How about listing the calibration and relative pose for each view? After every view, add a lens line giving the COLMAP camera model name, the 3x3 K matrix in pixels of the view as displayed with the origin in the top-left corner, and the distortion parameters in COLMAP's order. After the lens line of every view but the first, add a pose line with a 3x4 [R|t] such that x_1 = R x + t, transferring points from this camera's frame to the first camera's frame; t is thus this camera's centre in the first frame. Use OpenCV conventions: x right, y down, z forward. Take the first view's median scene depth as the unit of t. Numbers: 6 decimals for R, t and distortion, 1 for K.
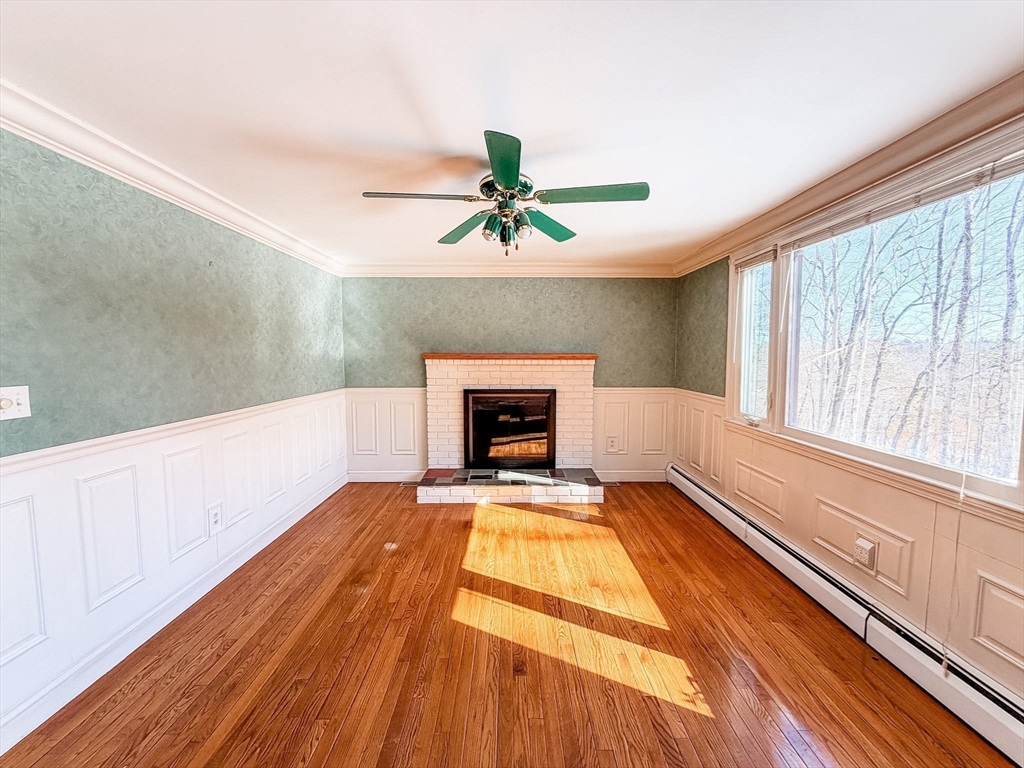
lens RADIAL K [[410.0, 0, 512.6], [0, 410.0, 384.0], [0, 0, 1]] dist [0.000294, 0.000121]
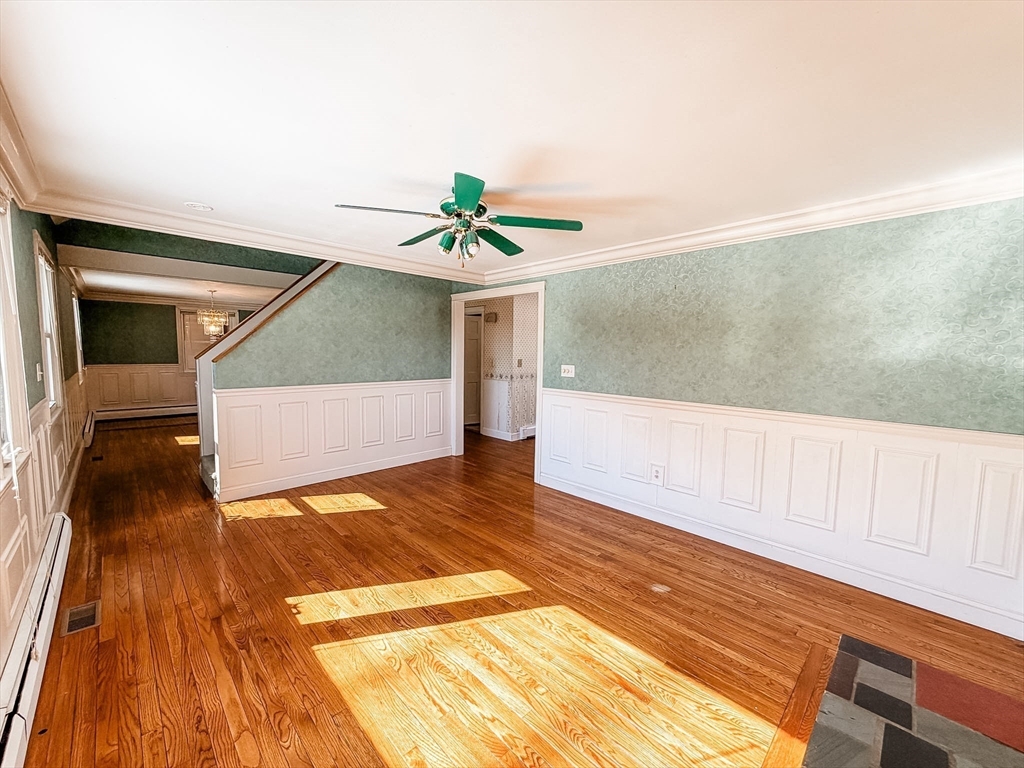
lens RADIAL K [[410.0, 0, 511.2], [0, 410.0, 383.0], [0, 0, 1]] dist [0.000294, 0.000121]
pose [[-0.720487, 0.043548, -0.692099, 0.547567], [-0.066184, 0.989152, 0.131137, -0.118884], [0.690303, 0.140289, -0.709790, 1.528576]]
